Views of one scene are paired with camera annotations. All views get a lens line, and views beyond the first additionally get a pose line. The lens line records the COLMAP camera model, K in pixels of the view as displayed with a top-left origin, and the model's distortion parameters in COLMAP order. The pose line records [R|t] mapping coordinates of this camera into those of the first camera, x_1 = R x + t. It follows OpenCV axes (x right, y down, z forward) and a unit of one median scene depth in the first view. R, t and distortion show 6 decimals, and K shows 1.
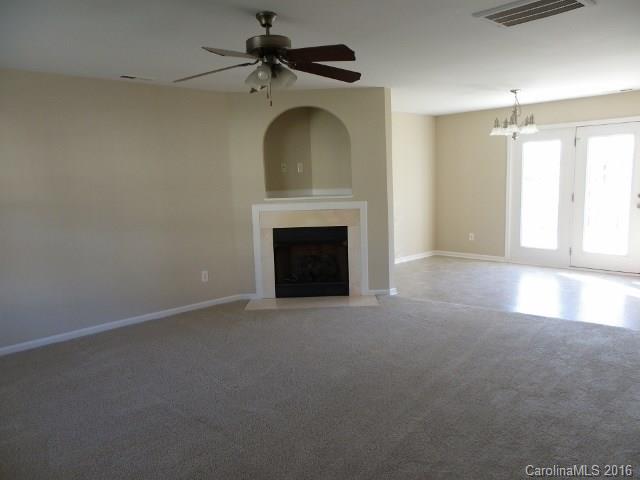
lens RADIAL K [[470.6, 0, 320.0], [0, 470.6, 240.0], [0, 0, 1]] dist [0.074506, 0.000896]
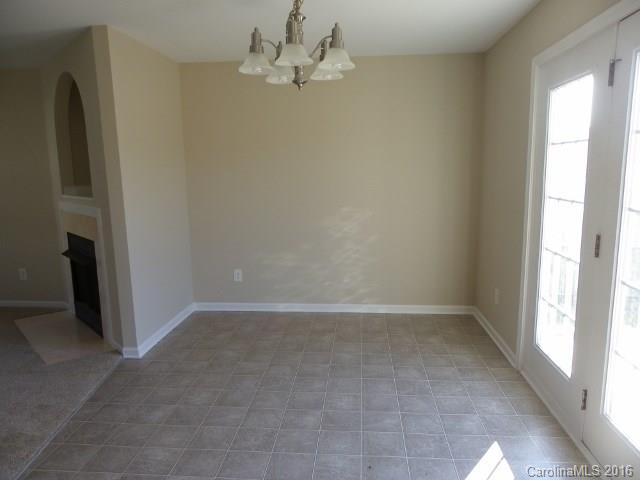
lens RADIAL K [[470.6, 0, 320.0], [0, 470.6, 240.0], [0, 0, 1]] dist [0.074506, 0.000896]
pose [[0.651869, 0.126957, -0.747629, 0.662055], [-0.105254, 0.991491, 0.076596, -0.097279], [0.750992, 0.028761, 0.659685, 0.638862]]
